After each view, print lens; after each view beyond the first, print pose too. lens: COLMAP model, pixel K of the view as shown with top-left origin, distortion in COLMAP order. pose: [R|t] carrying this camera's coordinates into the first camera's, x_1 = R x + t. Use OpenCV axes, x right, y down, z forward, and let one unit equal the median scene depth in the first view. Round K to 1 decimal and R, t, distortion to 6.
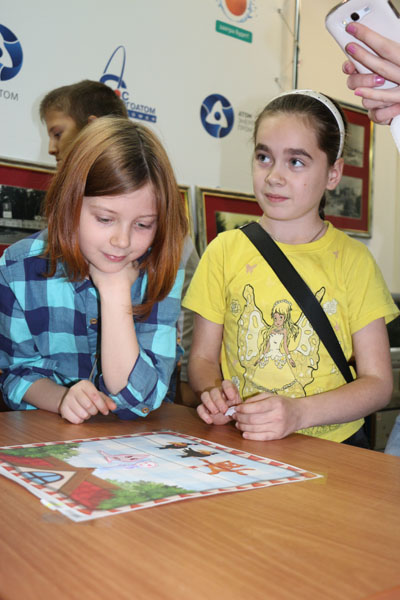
lens RADIAL K [[726.6, 0, 200.2], [0, 726.6, 299.6], [0, 0, 1]] dist [-0.093771, 0.000000]
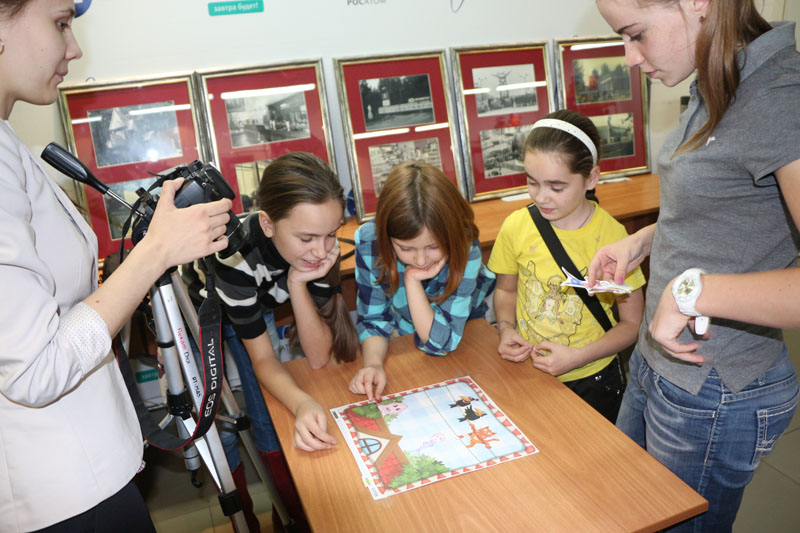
lens RADIAL K [[660.2, 0, 398.6], [0, 660.2, 264.3], [0, 0, 1]] dist [-0.104289, 0.002640]
pose [[0.949277, 0.006452, -0.314374, 0.223173], [0.094614, 0.947595, 0.305141, -0.421023], [0.299868, -0.319408, 0.898920, -0.173133]]
